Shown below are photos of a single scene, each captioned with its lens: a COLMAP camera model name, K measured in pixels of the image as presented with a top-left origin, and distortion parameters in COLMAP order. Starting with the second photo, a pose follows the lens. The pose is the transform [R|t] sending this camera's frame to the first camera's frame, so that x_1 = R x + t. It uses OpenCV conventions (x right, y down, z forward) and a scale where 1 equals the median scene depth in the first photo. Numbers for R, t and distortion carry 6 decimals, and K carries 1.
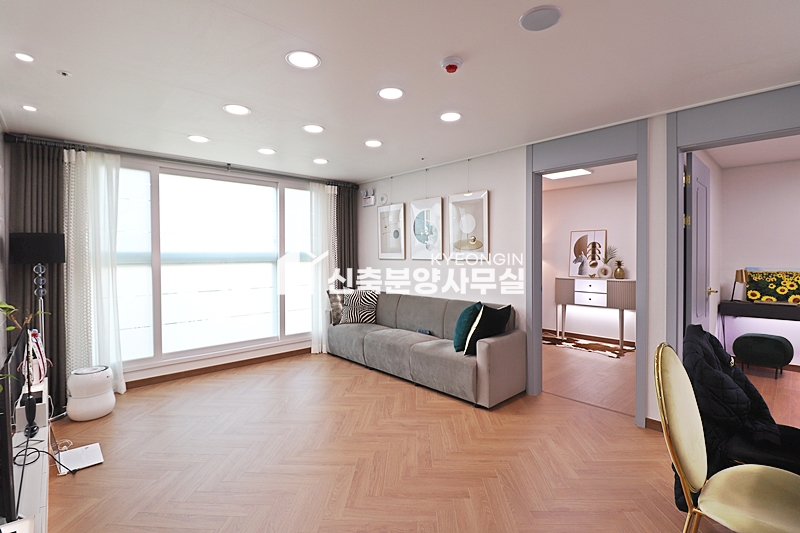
lens RADIAL K [[372.8, 0, 406.4], [0, 372.8, 256.4], [0, 0, 1]] dist [-0.011010, -0.005227]
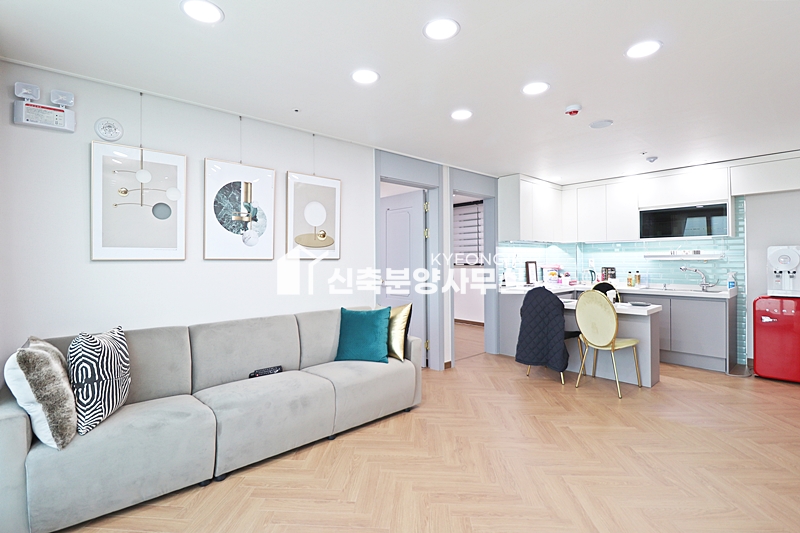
lens RADIAL K [[372.8, 0, 403.1], [0, 372.8, 258.1], [0, 0, 1]] dist [-0.011010, -0.005227]
pose [[0.036781, 0.006435, 0.999303, -0.644403], [0.009039, 0.999936, -0.006772, 0.013587], [-0.999282, 0.009282, 0.036721, 0.810566]]
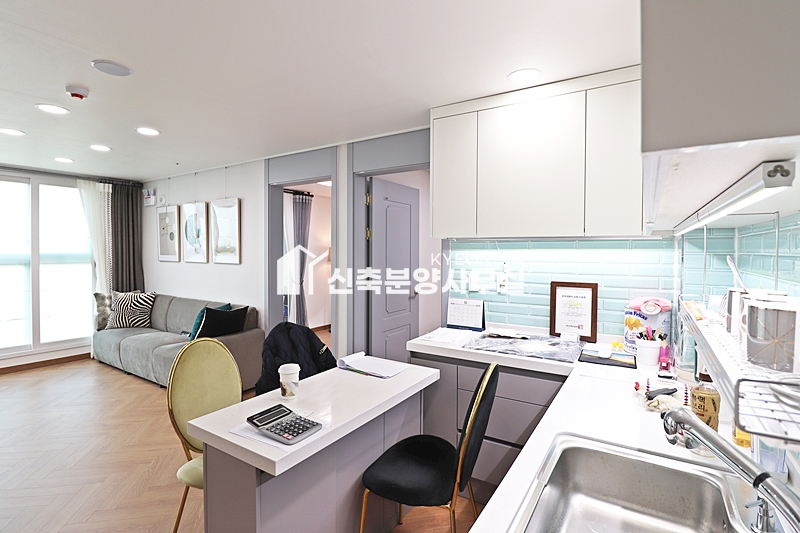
lens RADIAL K [[372.8, 0, 407.1], [0, 372.8, 261.1], [0, 0, 1]] dist [-0.011010, -0.005227]
pose [[0.966931, -0.001135, 0.255036, 0.405469], [-0.005791, 0.999635, 0.026406, -0.029172], [-0.254973, -0.027009, 0.966571, -0.143950]]
